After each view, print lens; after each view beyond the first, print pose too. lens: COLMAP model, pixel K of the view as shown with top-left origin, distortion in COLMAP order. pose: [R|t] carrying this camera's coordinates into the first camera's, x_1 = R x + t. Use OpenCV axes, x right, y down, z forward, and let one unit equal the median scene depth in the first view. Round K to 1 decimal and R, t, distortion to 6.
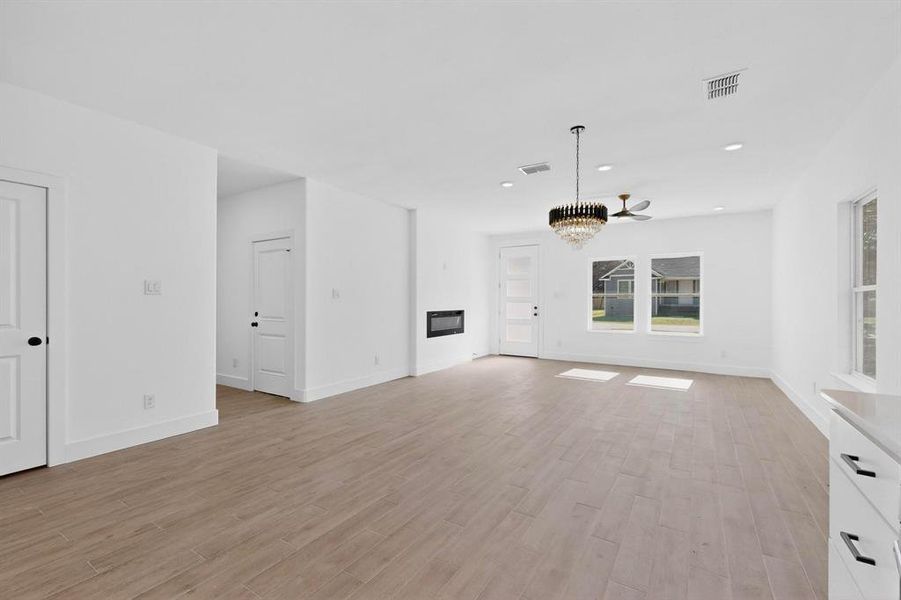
lens RADIAL K [[391.4, 0, 450.5], [0, 391.4, 300.0], [0, 0, 1]] dist [0.000410, -0.000196]
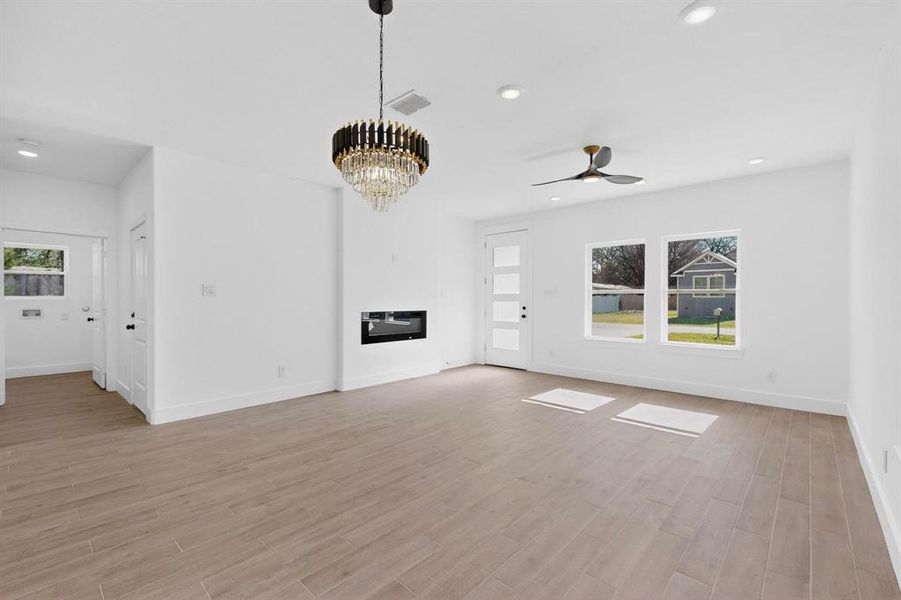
lens RADIAL K [[391.4, 0, 450.5], [0, 391.4, 300.0], [0, 0, 1]] dist [0.000410, -0.000196]
pose [[0.983392, -0.000440, -0.181492, 0.259858], [0.000732, 0.999999, 0.001544, 0.002379], [0.181491, -0.001651, 0.983391, 0.217754]]
